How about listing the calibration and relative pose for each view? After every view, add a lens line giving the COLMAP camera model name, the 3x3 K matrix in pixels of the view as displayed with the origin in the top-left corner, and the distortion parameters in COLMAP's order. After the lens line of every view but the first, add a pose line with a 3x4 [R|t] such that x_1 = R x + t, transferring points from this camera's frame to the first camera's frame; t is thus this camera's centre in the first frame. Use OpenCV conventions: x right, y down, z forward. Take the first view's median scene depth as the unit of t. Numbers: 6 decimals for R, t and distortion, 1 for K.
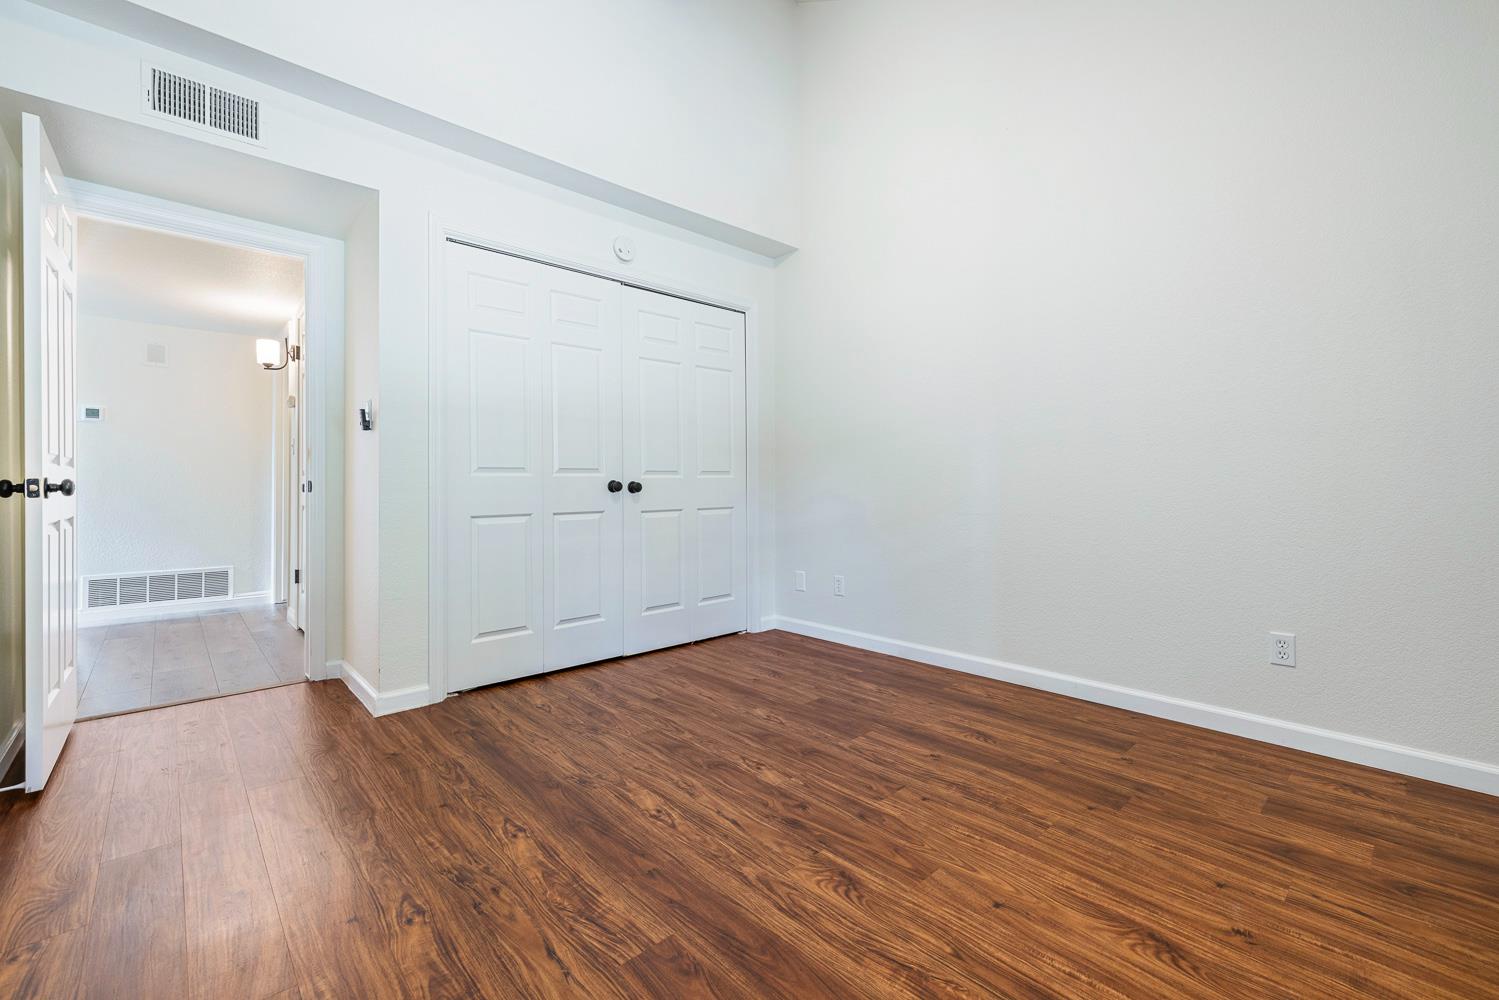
lens RADIAL K [[647.0, 0, 748.1], [0, 647.0, 499.0], [0, 0, 1]] dist [0.002345, 0.000085]
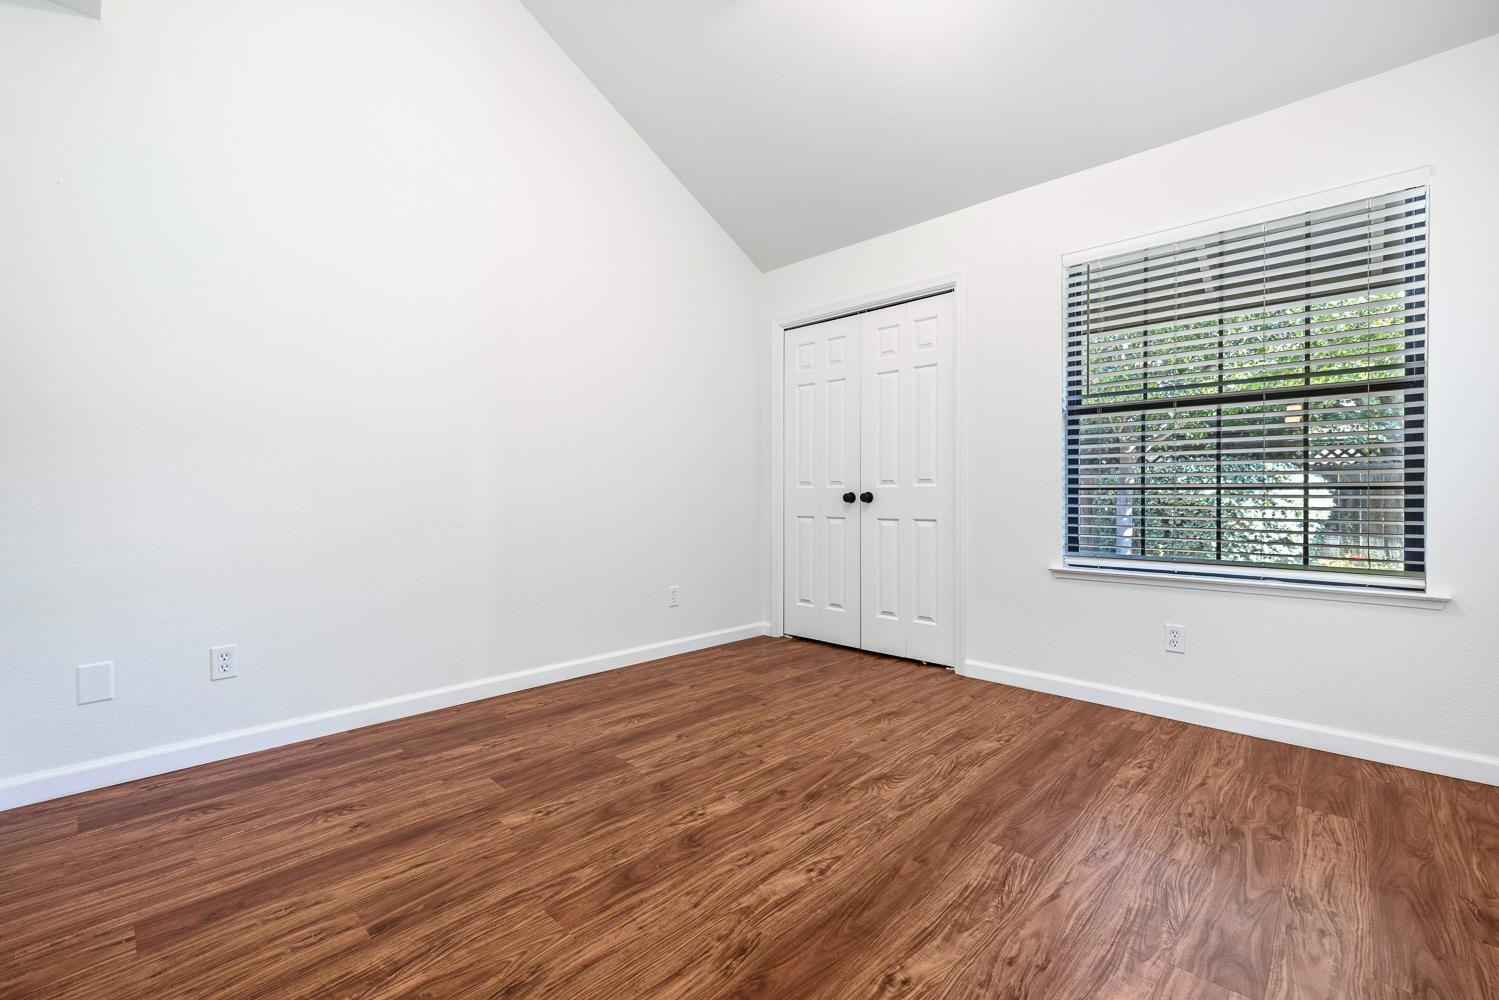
lens RADIAL K [[647.0, 0, 748.1], [0, 647.0, 499.0], [0, 0, 1]] dist [0.002345, 0.000085]
pose [[-0.091229, -0.000356, 0.995830, -0.917828], [0.014660, 0.999891, 0.001701, -0.016145], [-0.995722, 0.014754, -0.091214, 1.066853]]
